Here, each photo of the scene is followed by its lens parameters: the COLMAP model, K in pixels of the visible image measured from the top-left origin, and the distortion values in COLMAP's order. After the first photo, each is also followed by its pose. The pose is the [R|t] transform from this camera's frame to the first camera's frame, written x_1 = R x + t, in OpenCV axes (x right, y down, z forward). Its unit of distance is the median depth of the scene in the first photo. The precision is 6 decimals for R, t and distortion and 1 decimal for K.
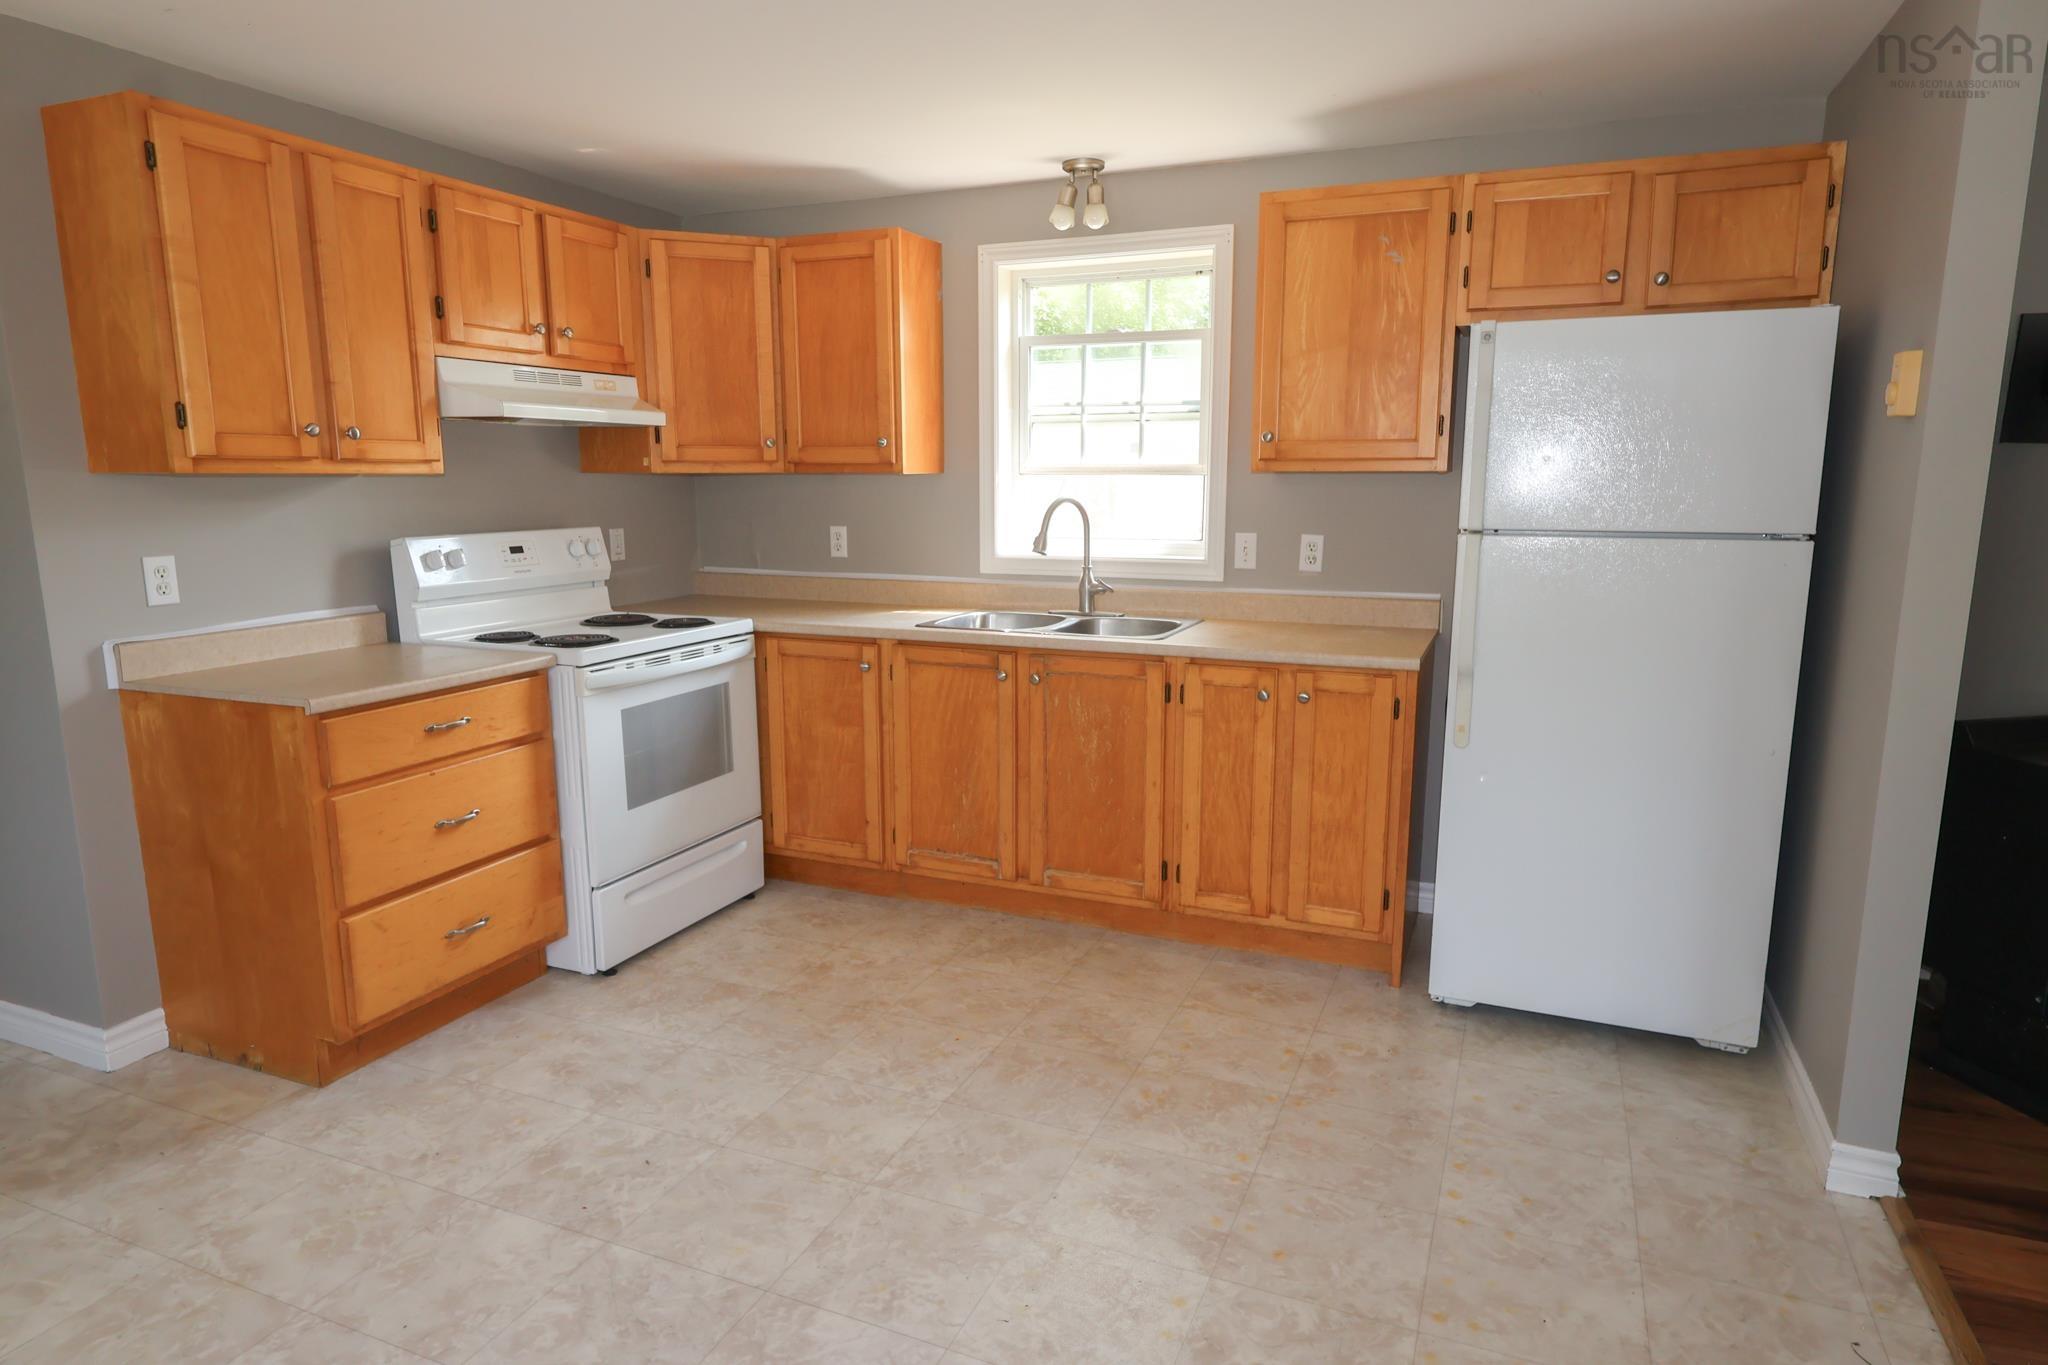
lens RADIAL K [[1181.8, 0, 1018.6], [0, 1181.8, 680.3], [0, 0, 1]] dist [0.000749, 0.000906]
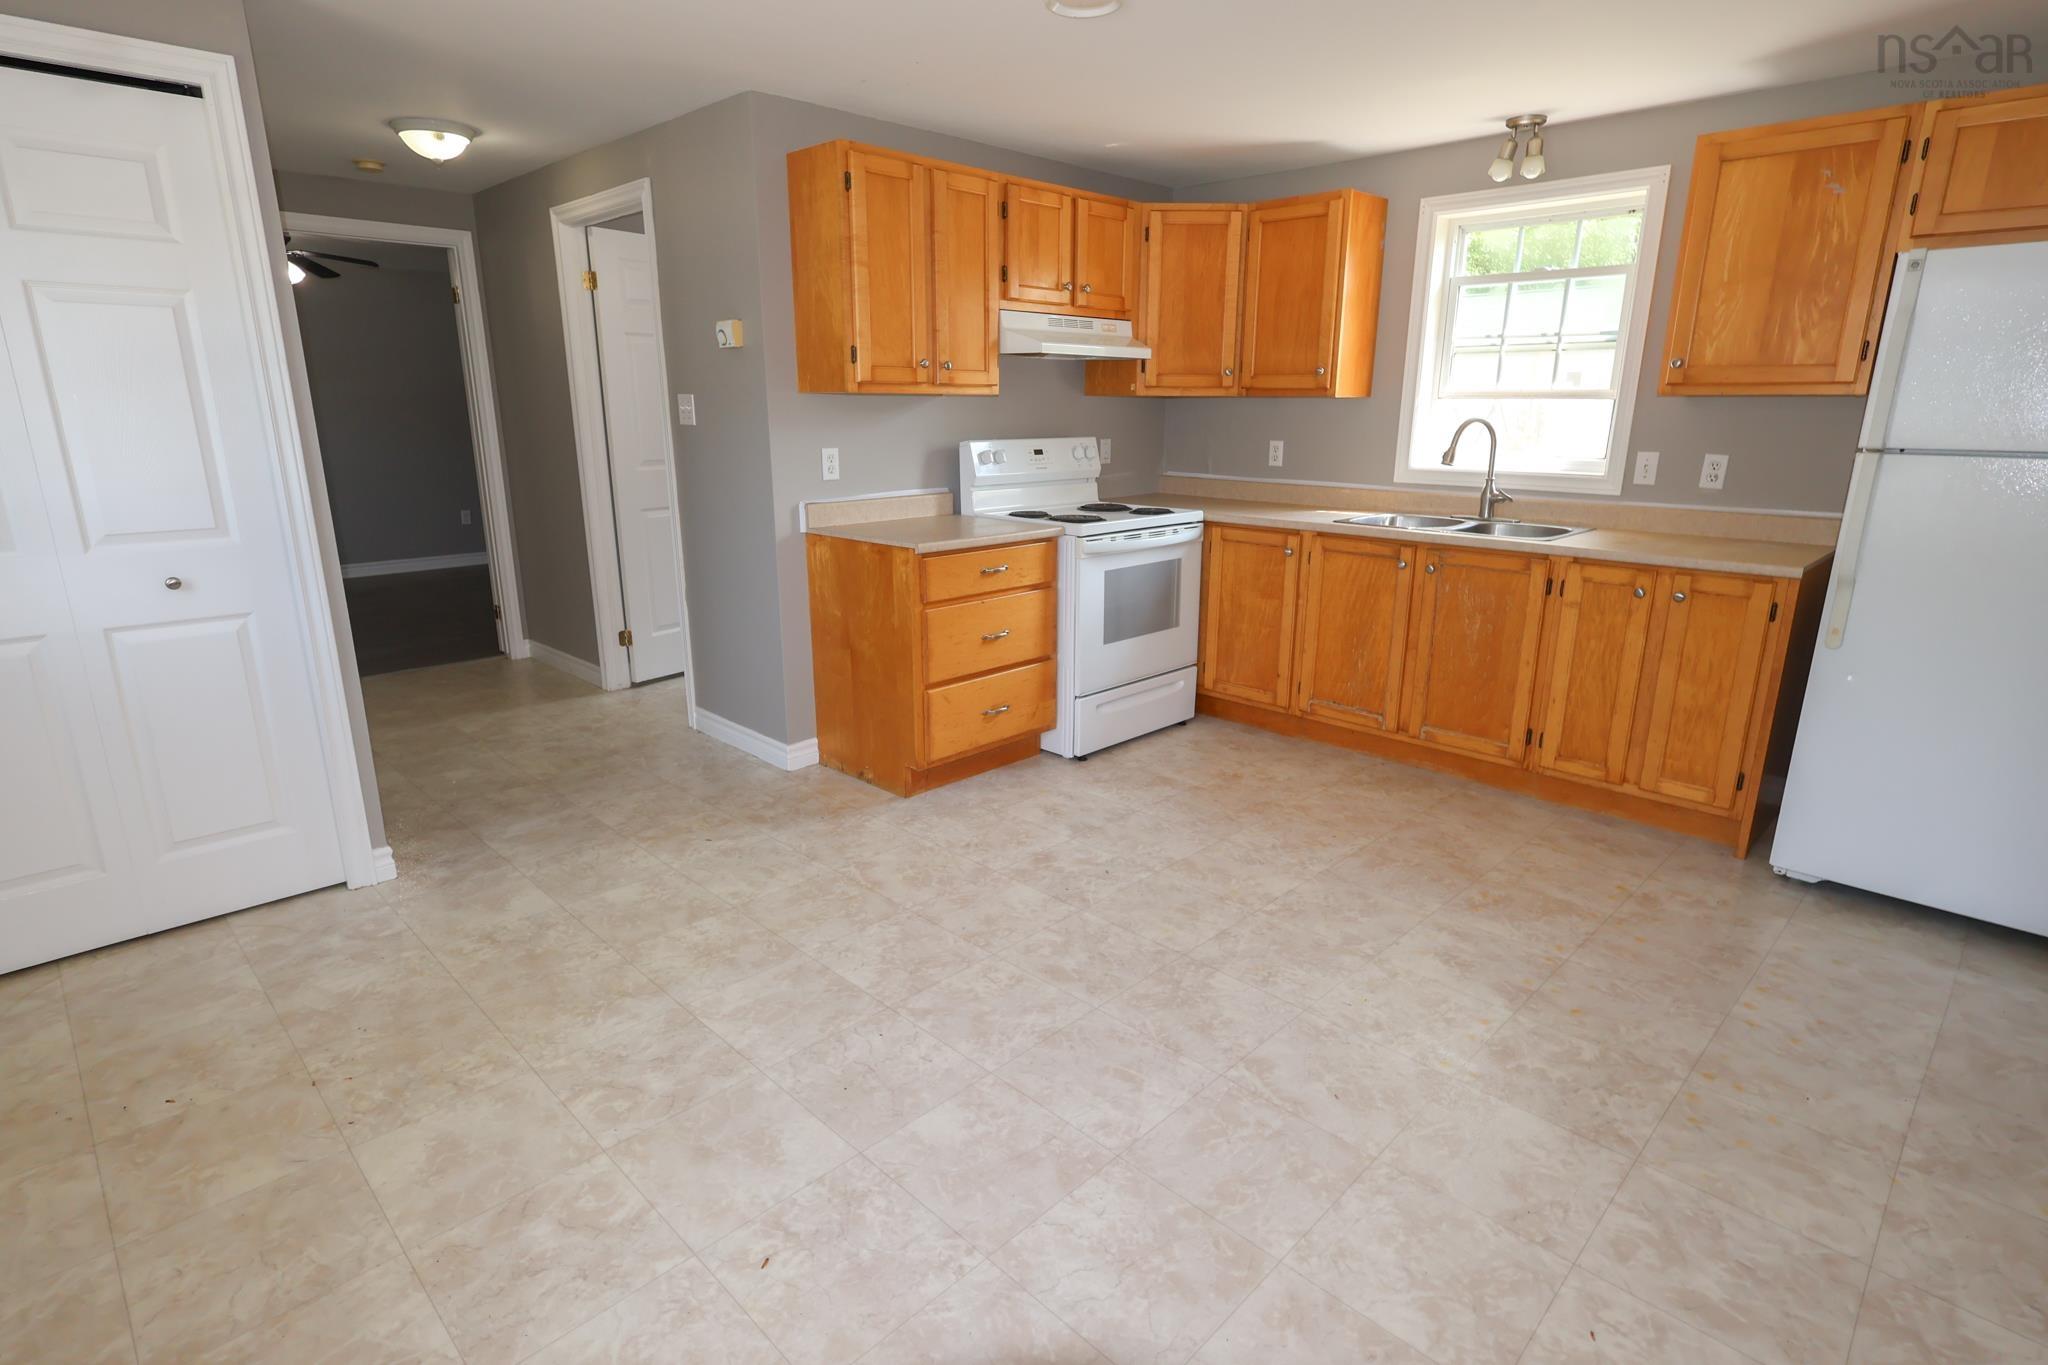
lens RADIAL K [[1030.0, 0, 1024.8], [0, 1030.0, 679.0], [0, 0, 1]] dist [0.000649, 0.002124]
pose [[0.928501, 0.101366, -0.357227, 0.018155], [-0.069147, 0.992391, 0.101873, 0.035453], [0.364836, -0.069888, 0.928445, -0.158924]]
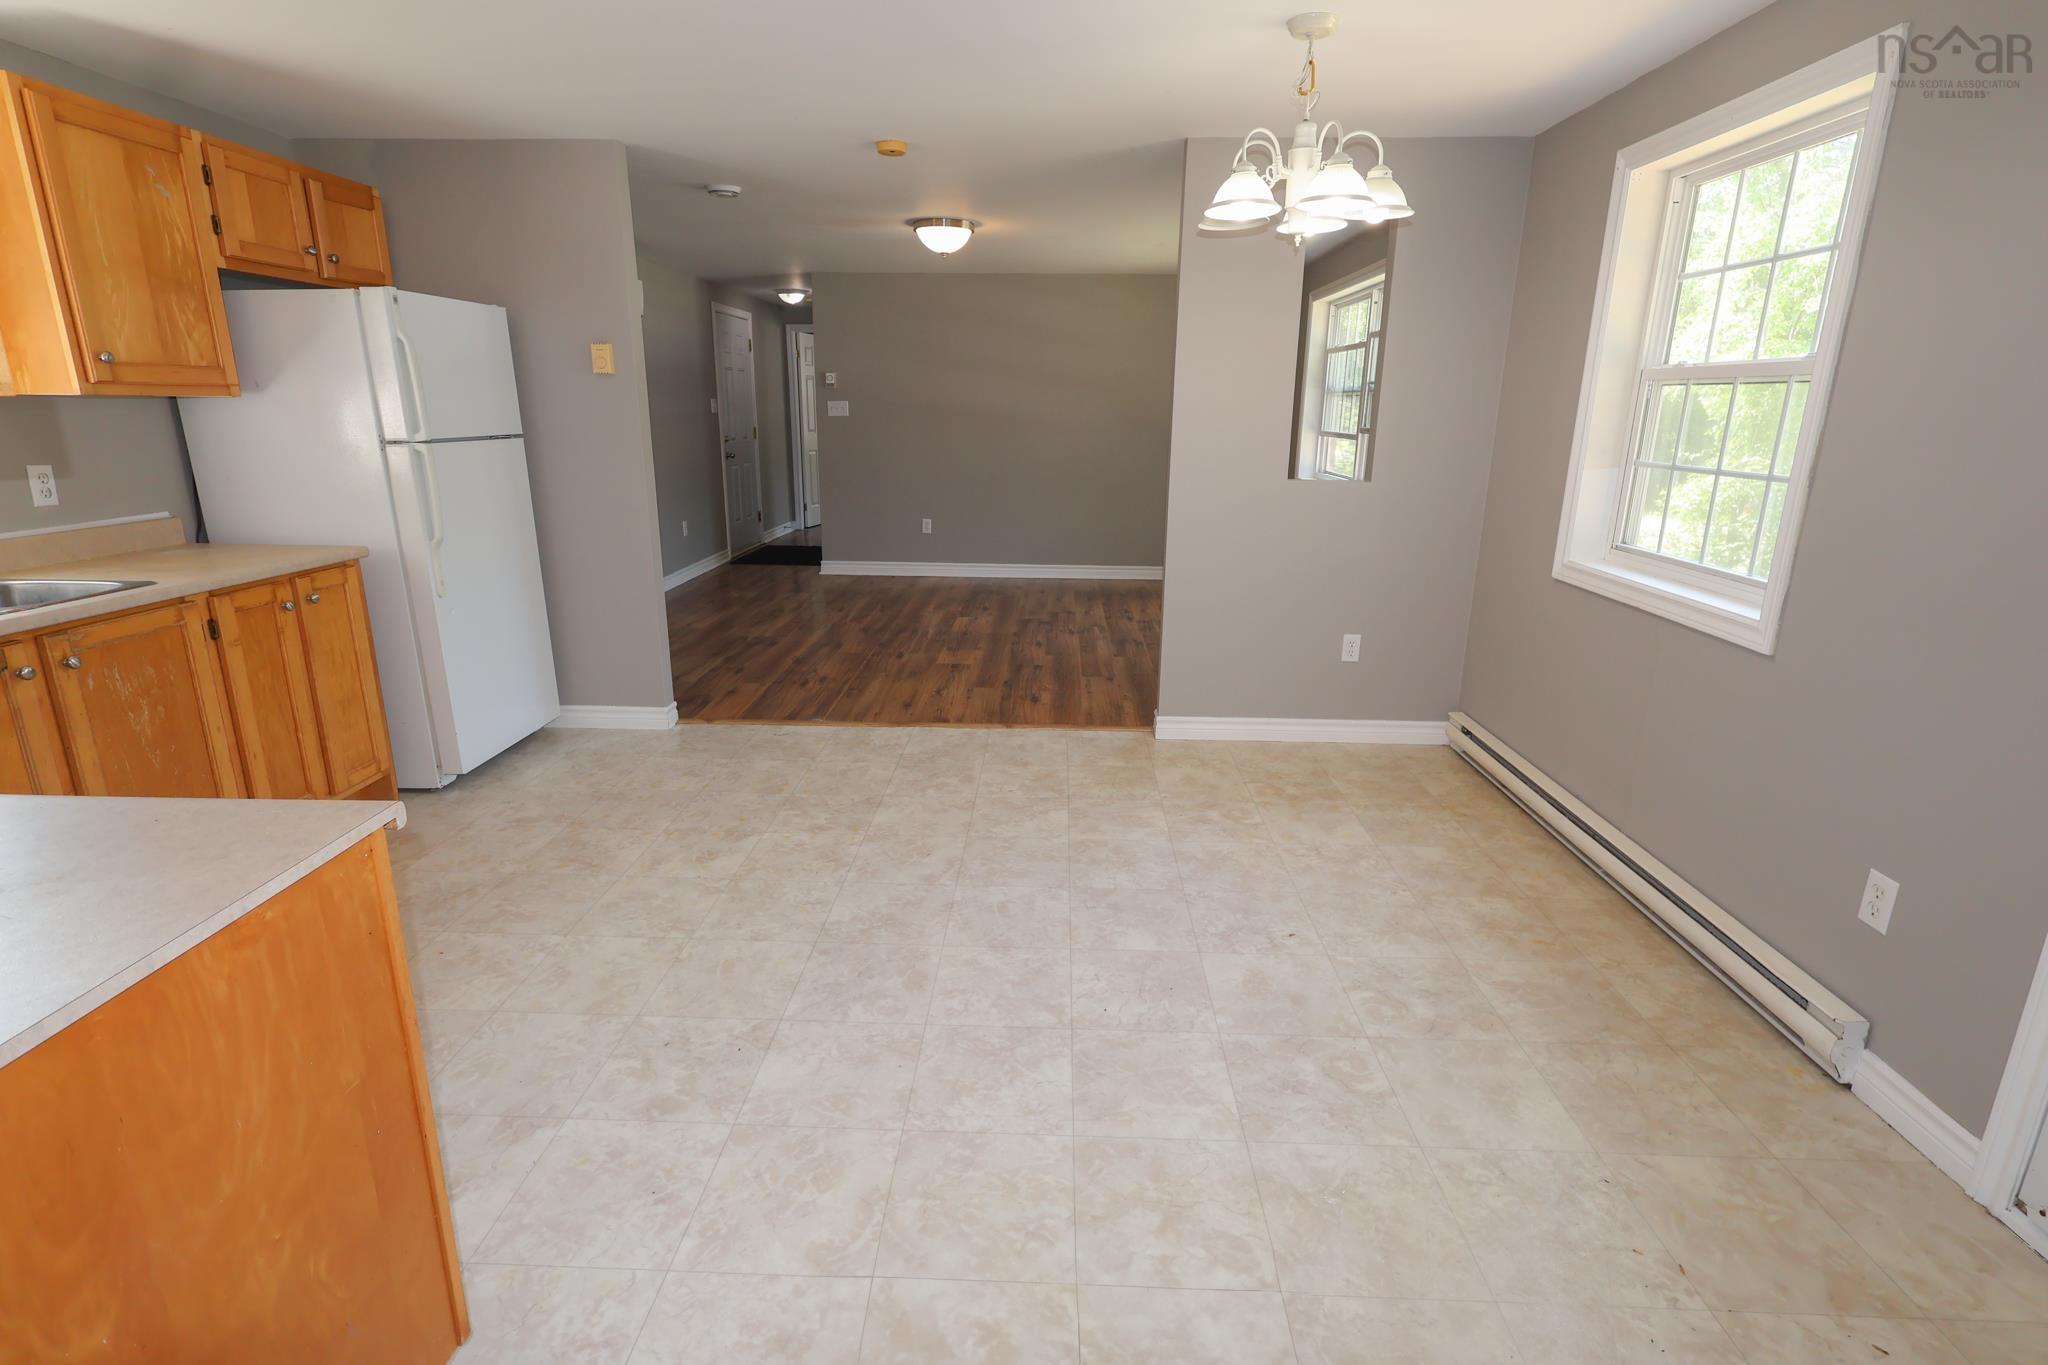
lens RADIAL K [[1010.3, 0, 1023.6], [0, 1010.3, 678.2], [0, 0, 1]] dist [0.004751, 0.001102]
pose [[-0.357331, -0.247218, 0.900665, -0.905977], [0.156705, 0.934793, 0.318757, -0.117735], [-0.920738, 0.255041, -0.295290, 0.674549]]
